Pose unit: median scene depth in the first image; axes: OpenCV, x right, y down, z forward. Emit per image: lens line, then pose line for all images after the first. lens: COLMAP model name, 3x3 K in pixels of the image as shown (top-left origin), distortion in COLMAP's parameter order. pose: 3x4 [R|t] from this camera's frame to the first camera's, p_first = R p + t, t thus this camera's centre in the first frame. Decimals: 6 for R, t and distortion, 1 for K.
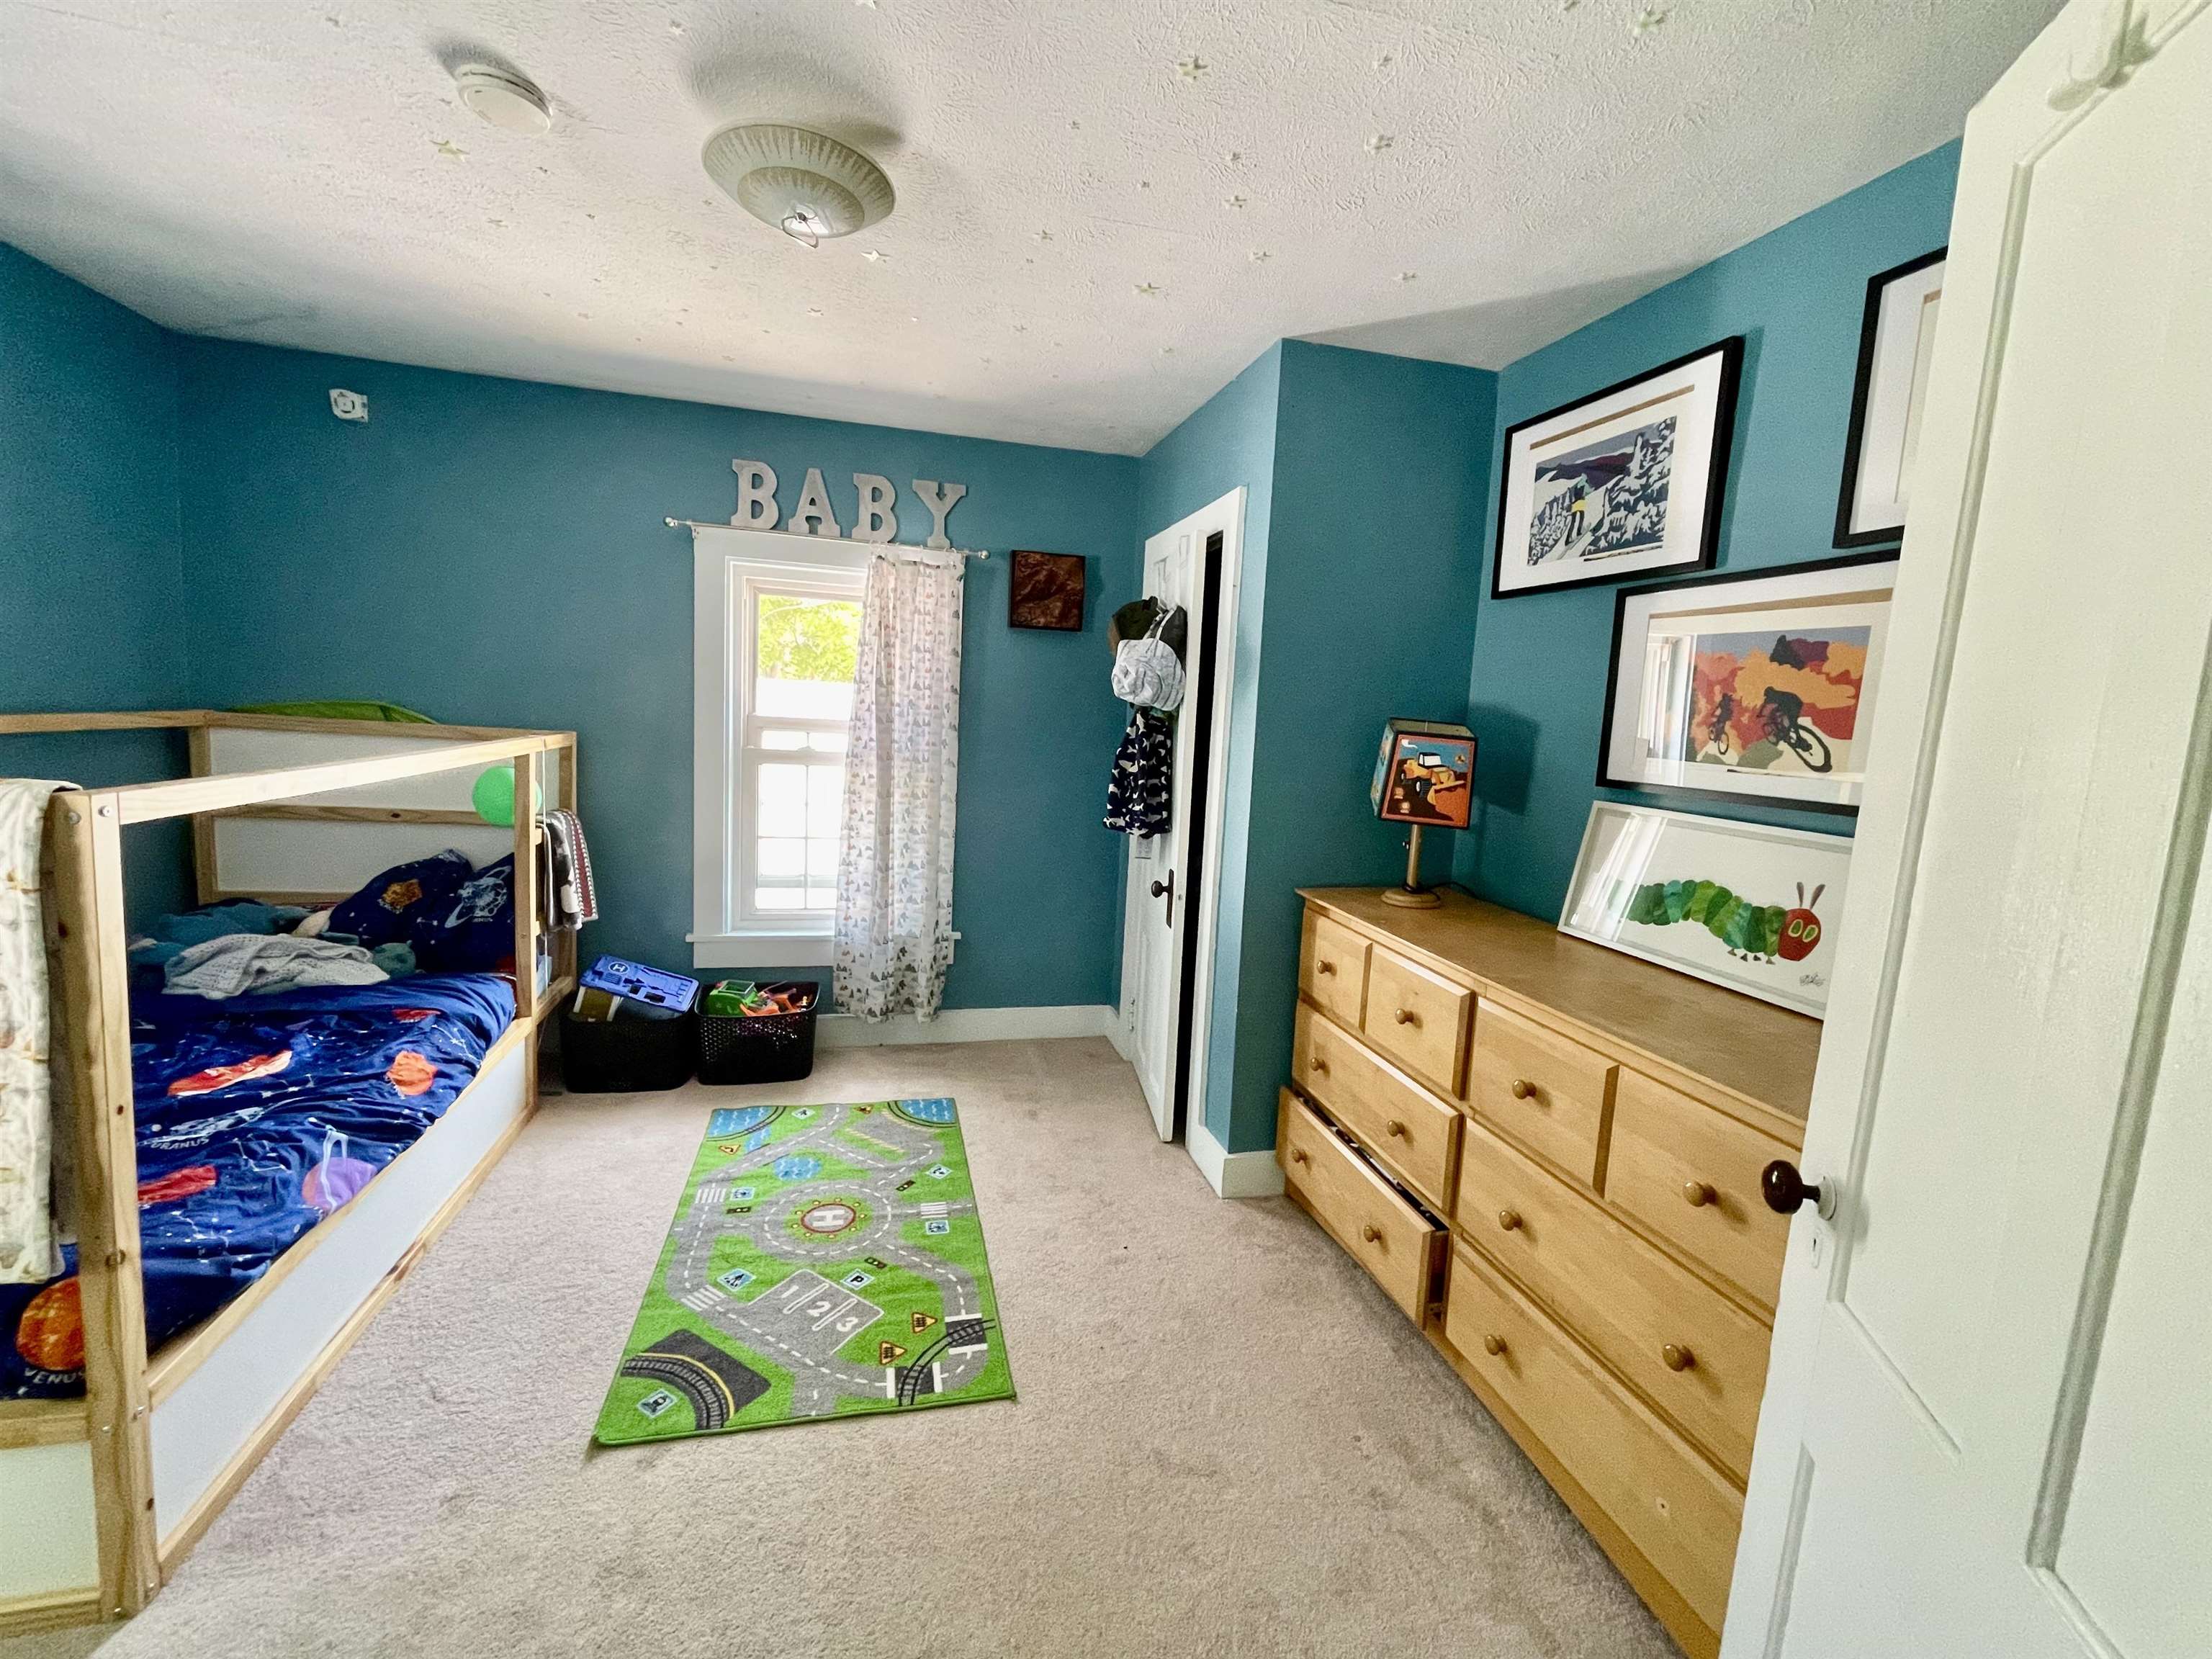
lens RADIAL K [[909.2, 0, 1100.9], [0, 909.2, 818.6], [0, 0, 1]] dist [-0.000098, -0.000060]
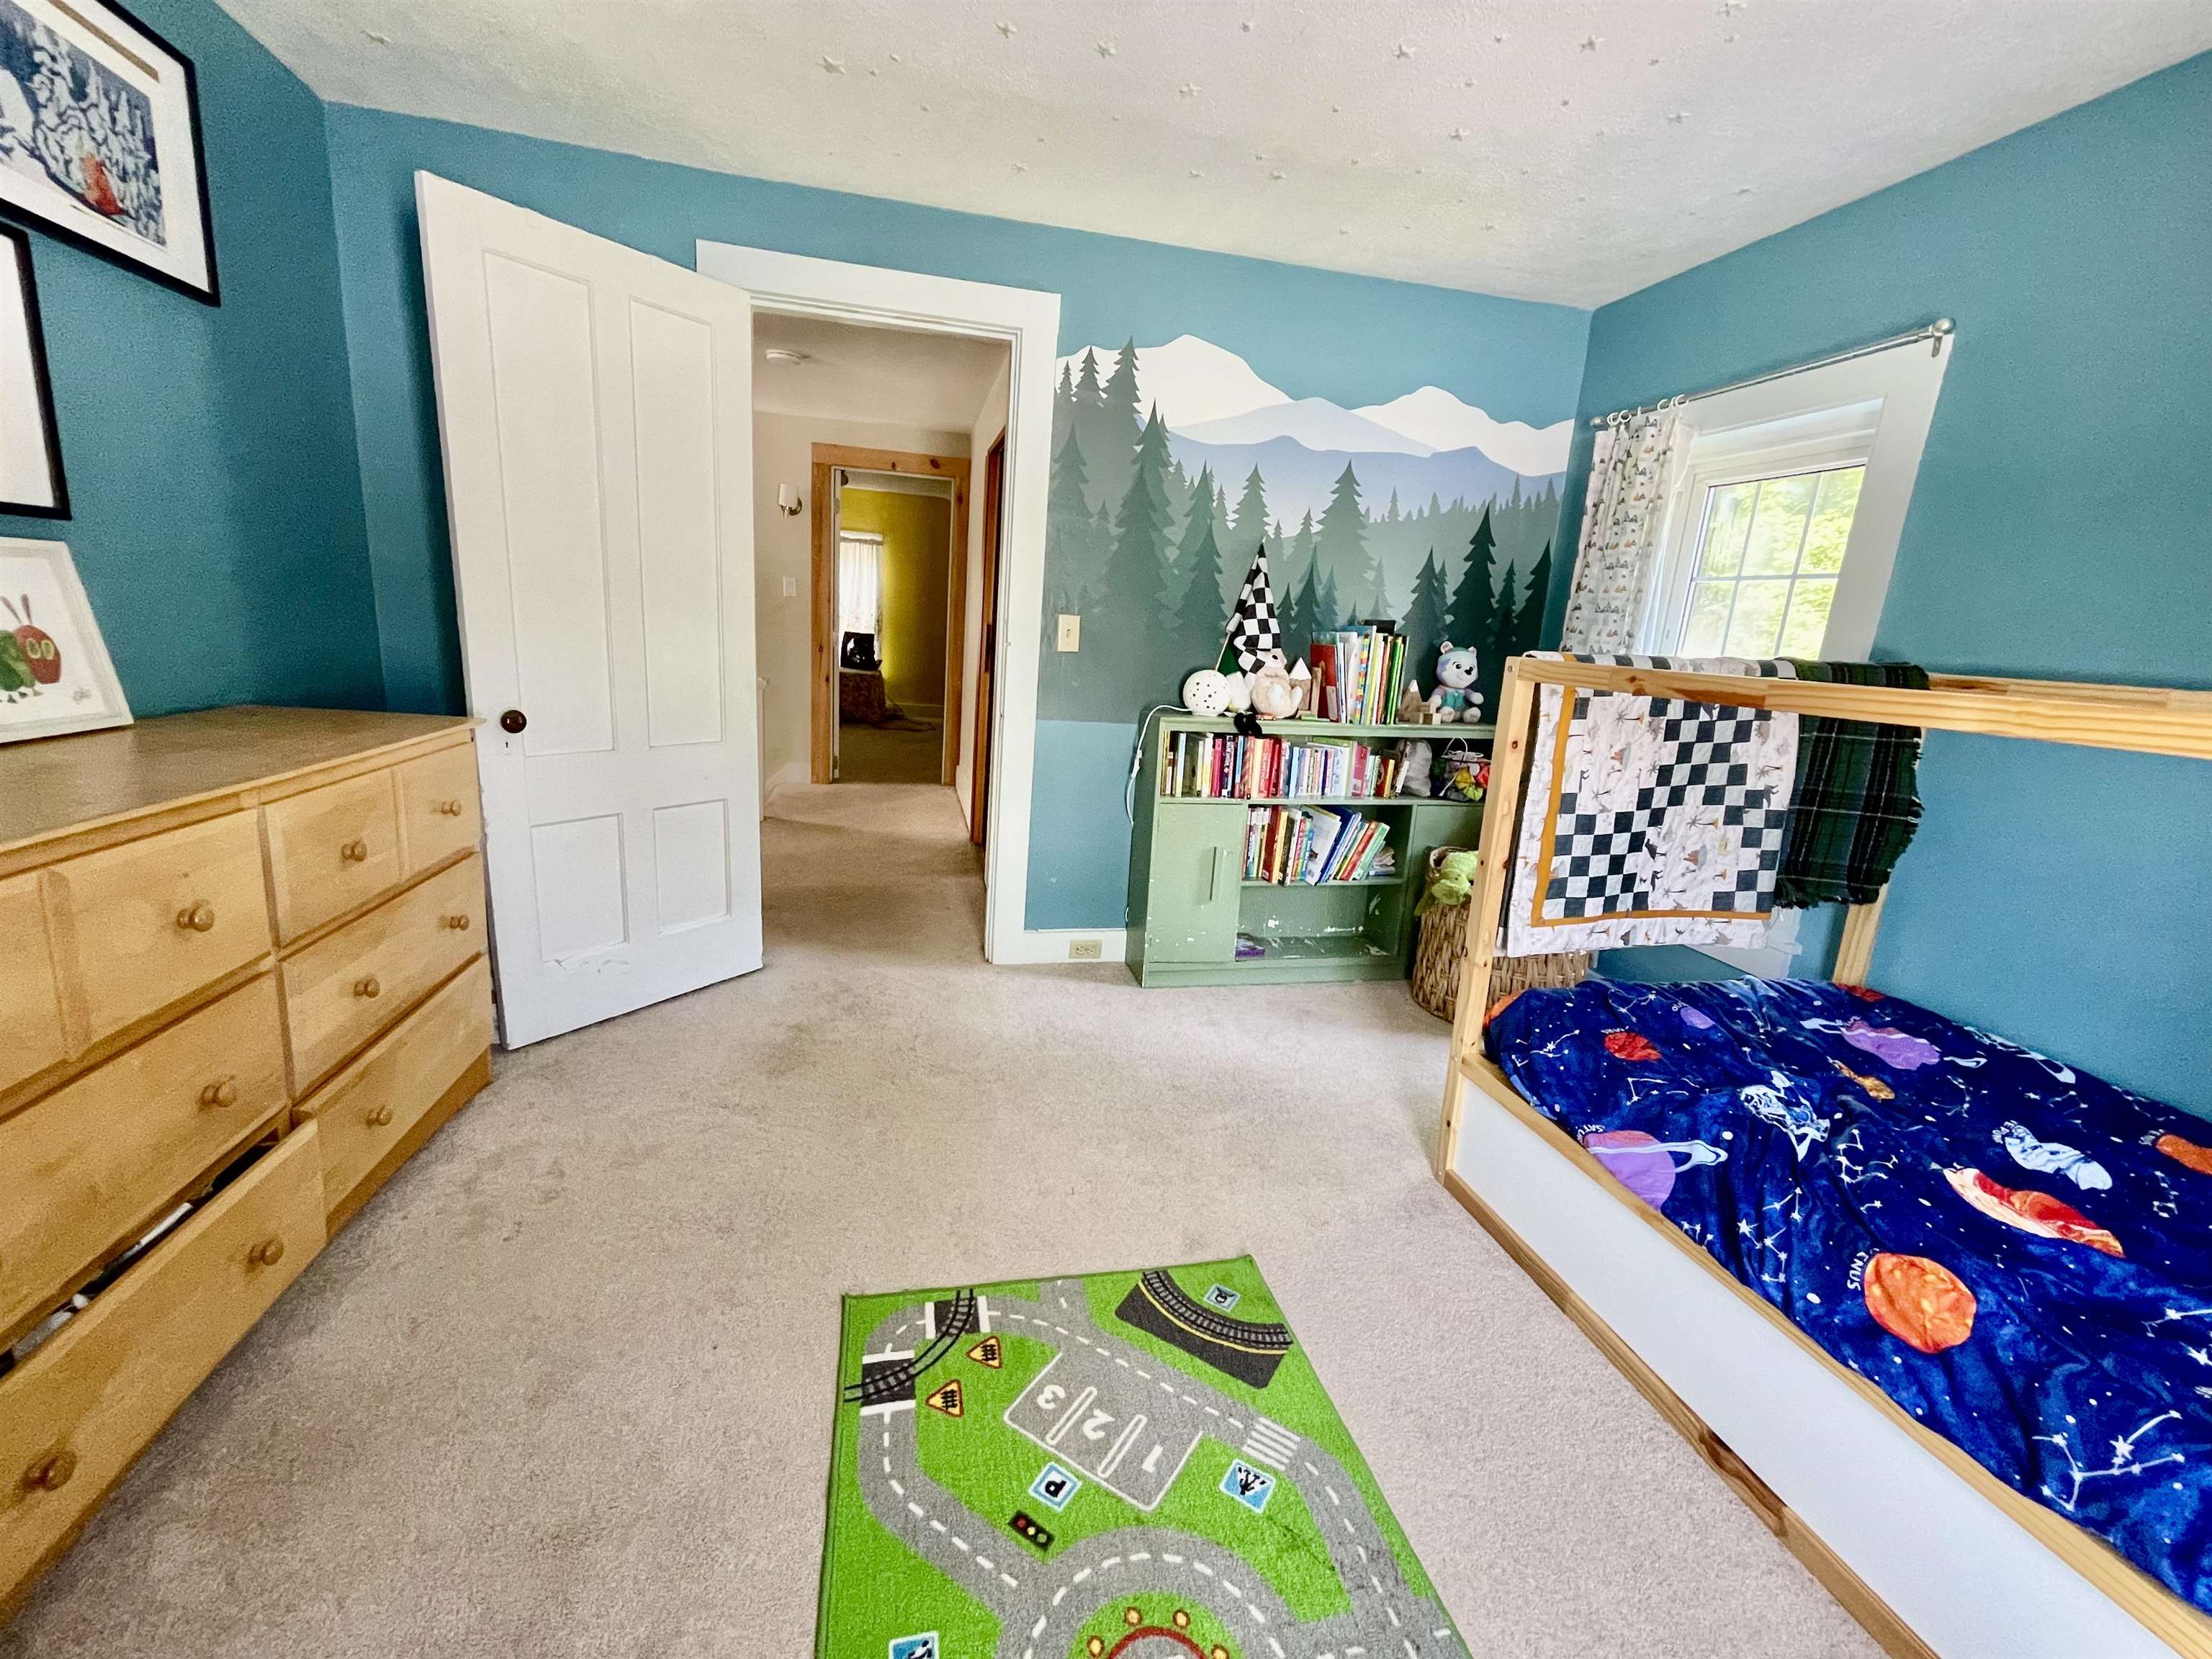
lens RADIAL K [[909.2, 0, 1112.0], [0, 909.2, 818.5], [0, 0, 1]] dist [-0.000098, -0.000060]
pose [[-0.993317, -0.115244, -0.006364, -0.288224], [-0.110715, 0.935800, 0.334696, -0.127193], [-0.032616, 0.333164, -0.942305, 1.630632]]
